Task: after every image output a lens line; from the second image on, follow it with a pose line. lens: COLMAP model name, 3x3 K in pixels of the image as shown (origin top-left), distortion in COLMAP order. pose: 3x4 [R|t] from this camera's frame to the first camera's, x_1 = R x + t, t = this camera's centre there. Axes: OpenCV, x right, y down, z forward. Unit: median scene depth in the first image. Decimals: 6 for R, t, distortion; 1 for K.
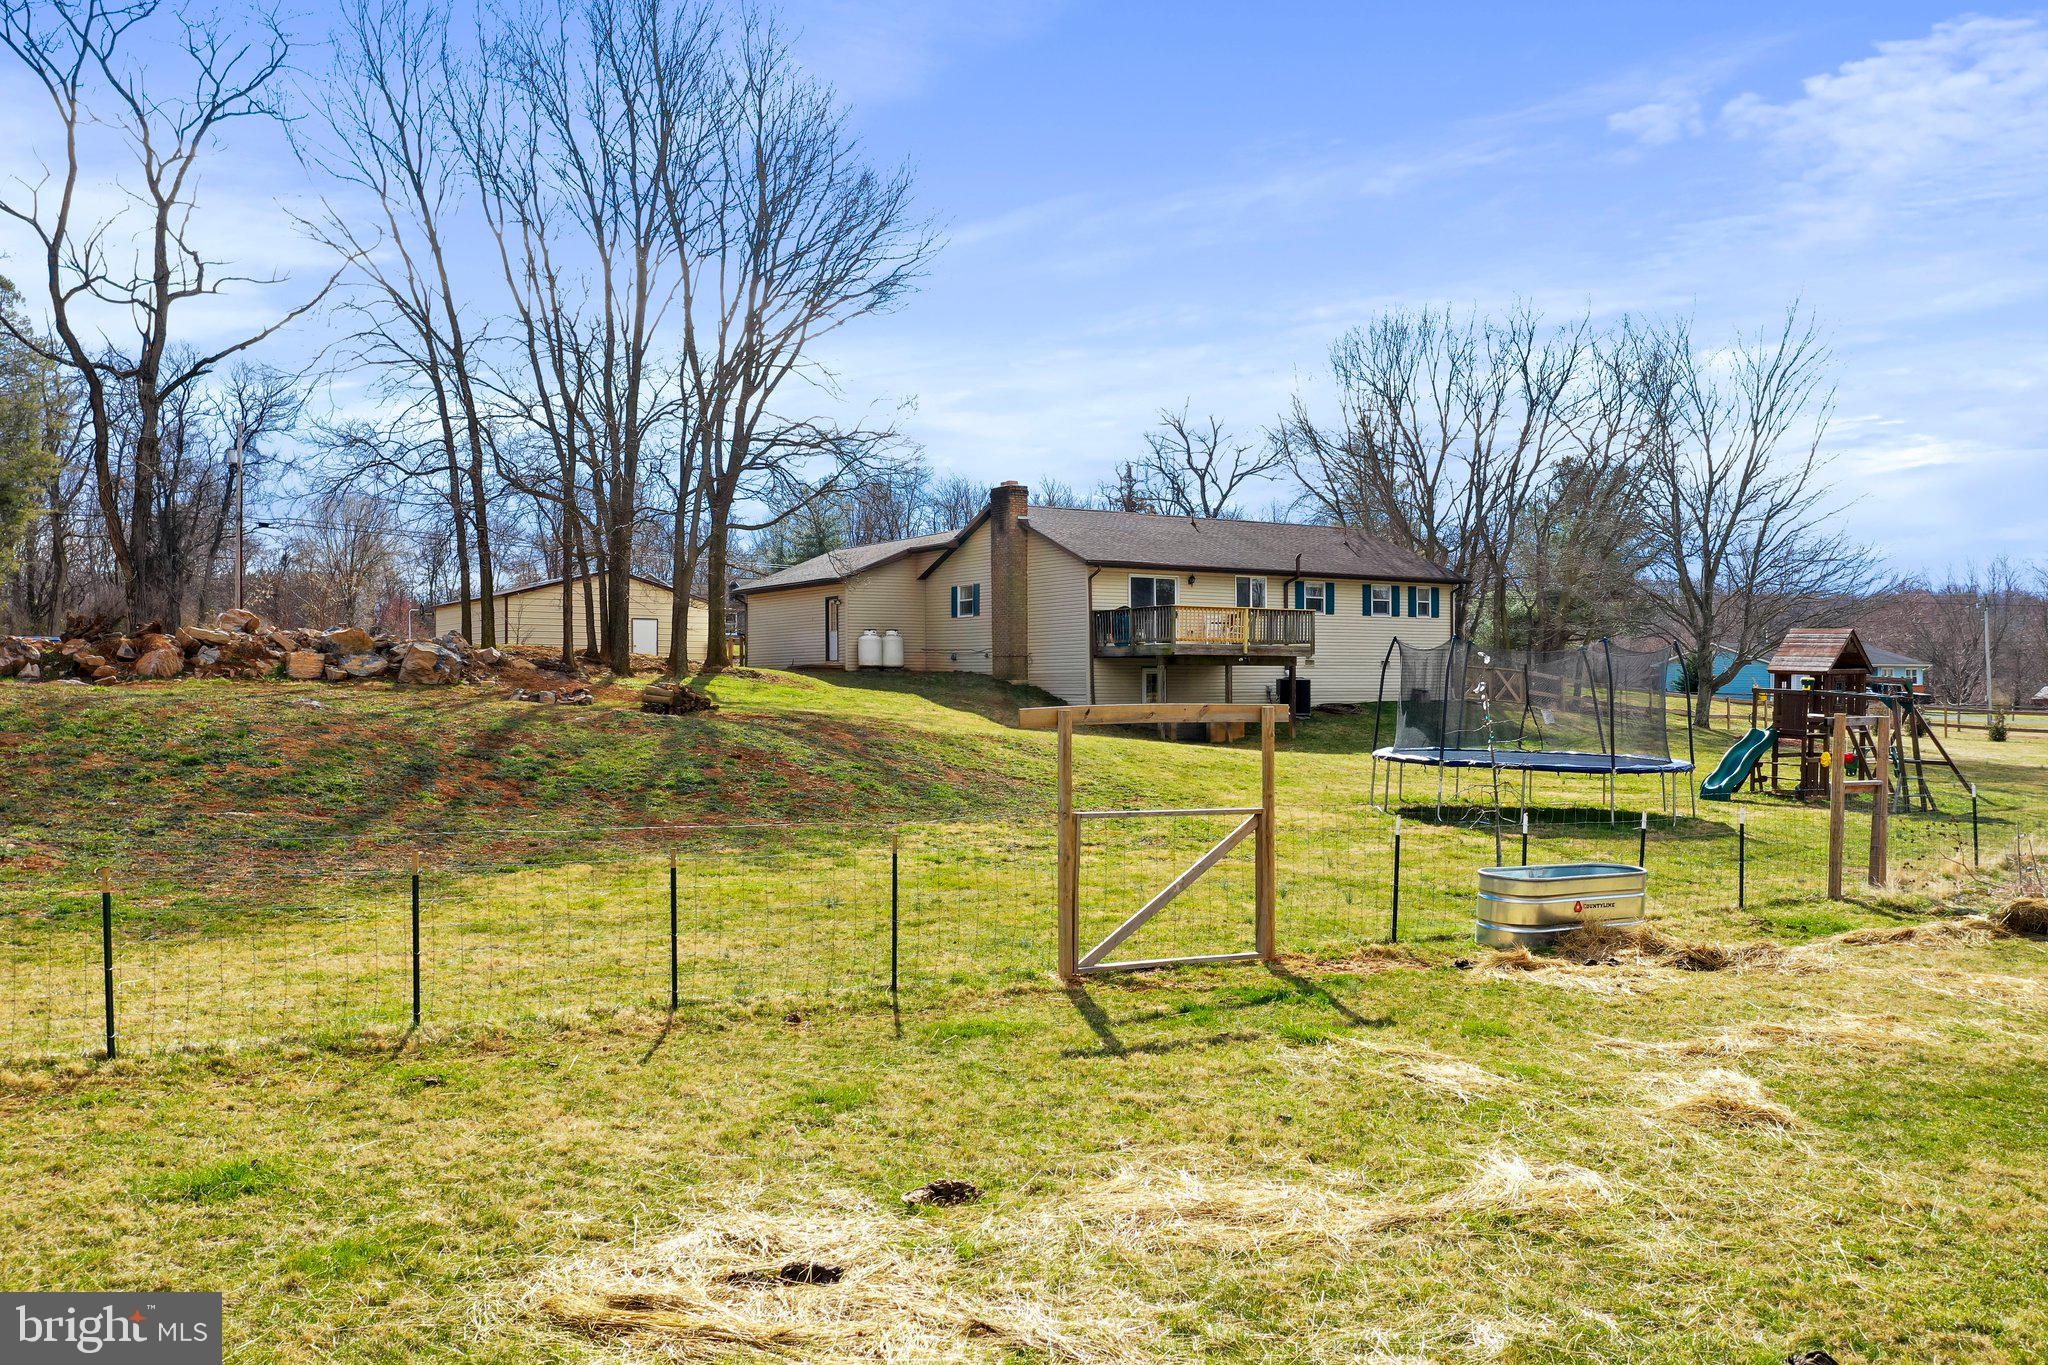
lens RADIAL K [[1657.2, 0, 1031.9], [0, 1657.2, 691.1], [0, 0, 1]] dist [0.005556, -0.002184]
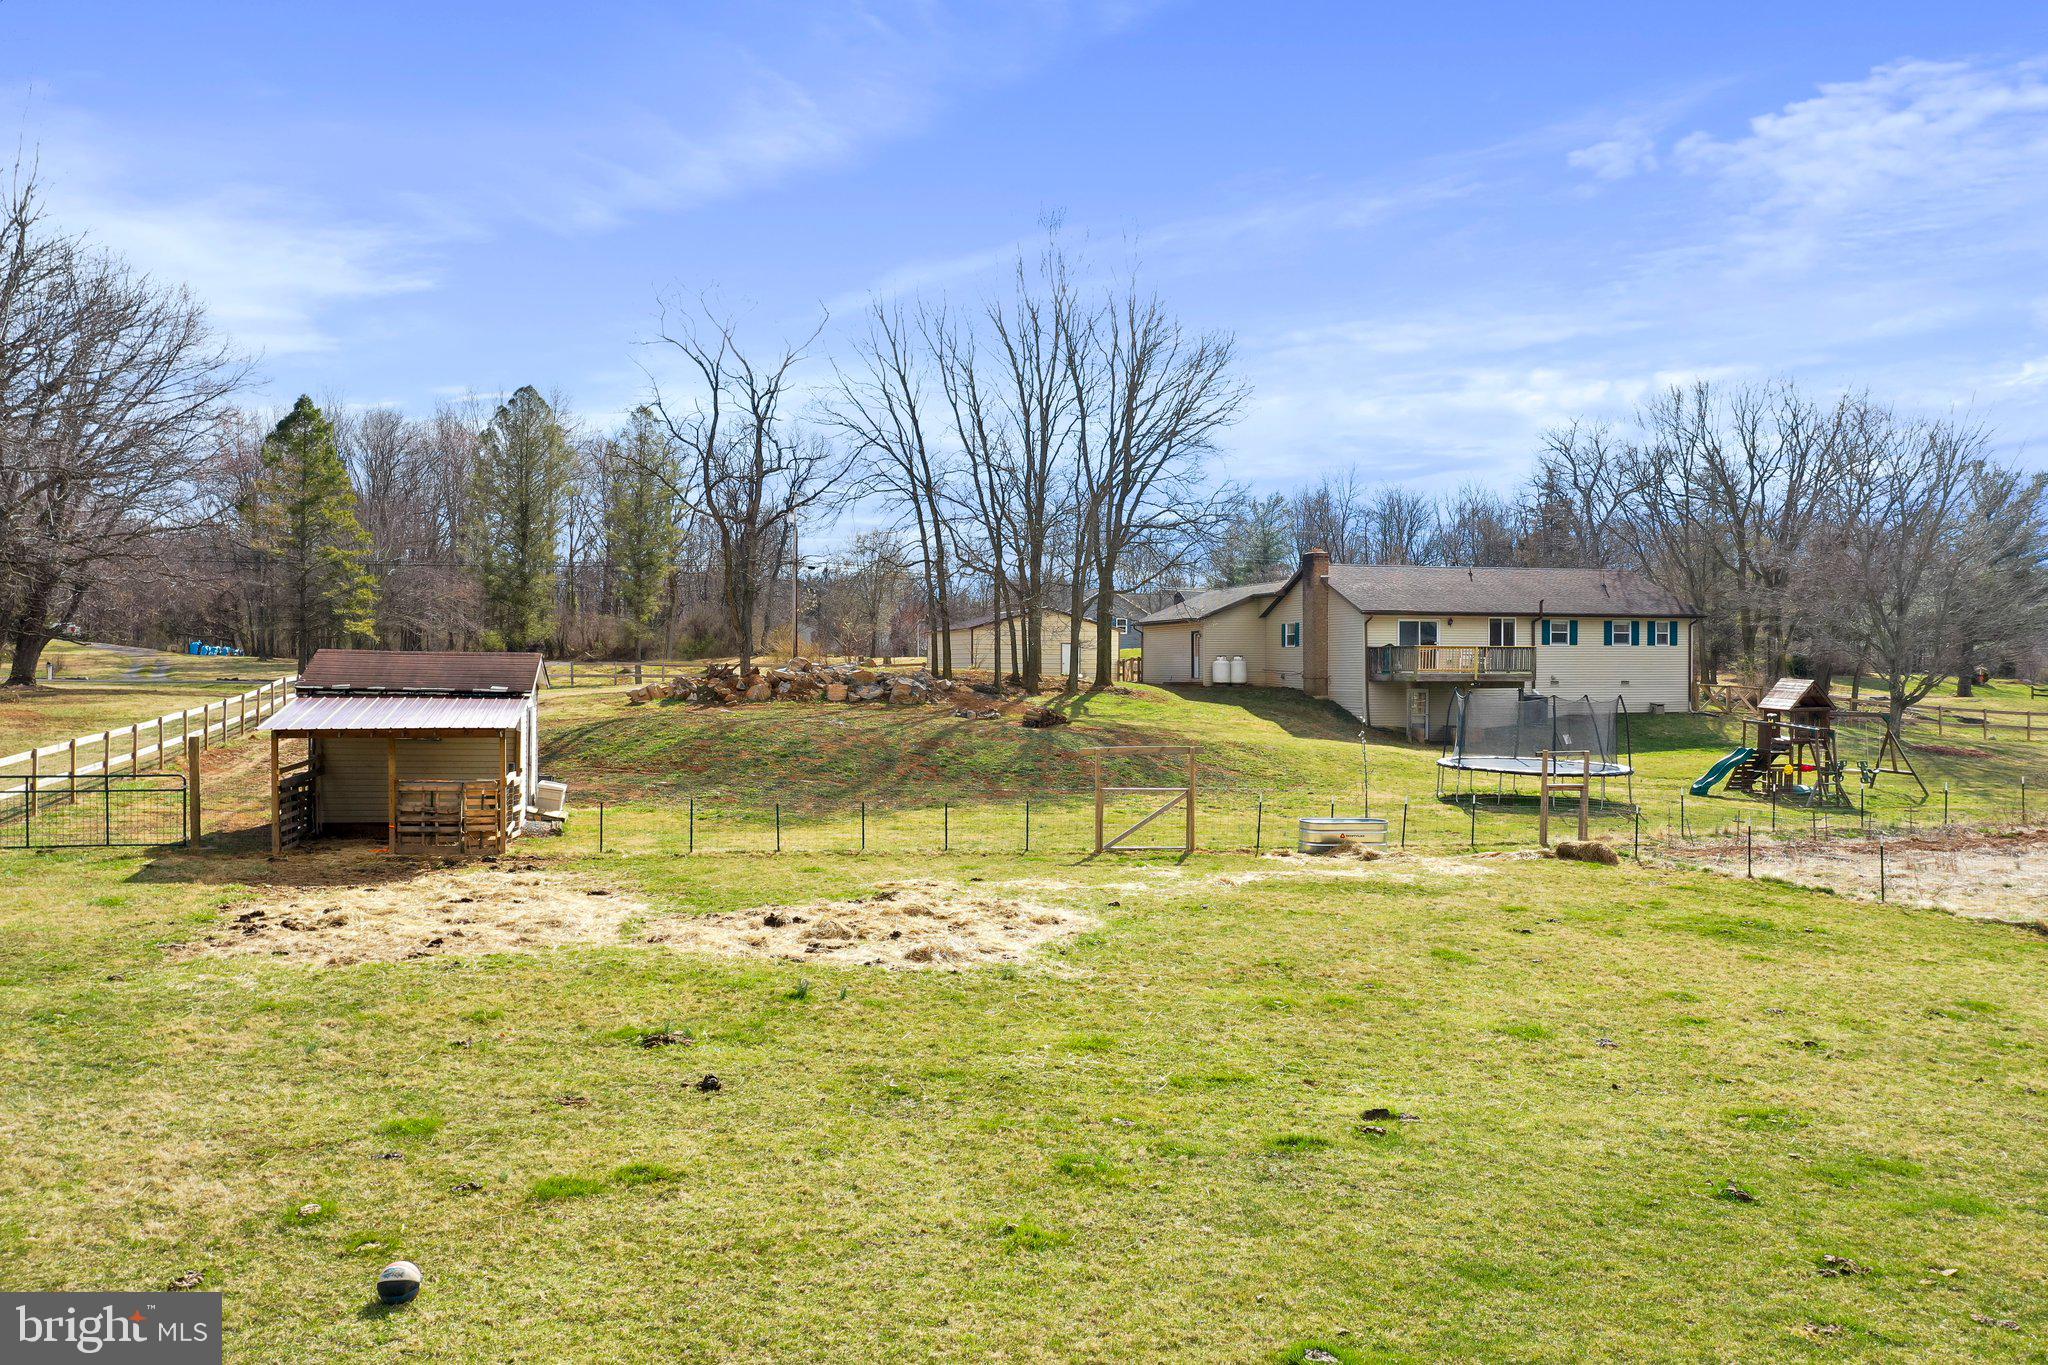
lens RADIAL K [[1683.8, 0, 1024.0], [0, 1683.8, 682.5], [0, 0, 1]] dist [0.008057, -0.002334]
pose [[0.953499, 0.005291, -0.301350, 0.179542], [-0.002713, 0.999956, 0.008971, -0.029892], [0.301385, -0.007736, 0.953471, -0.398080]]
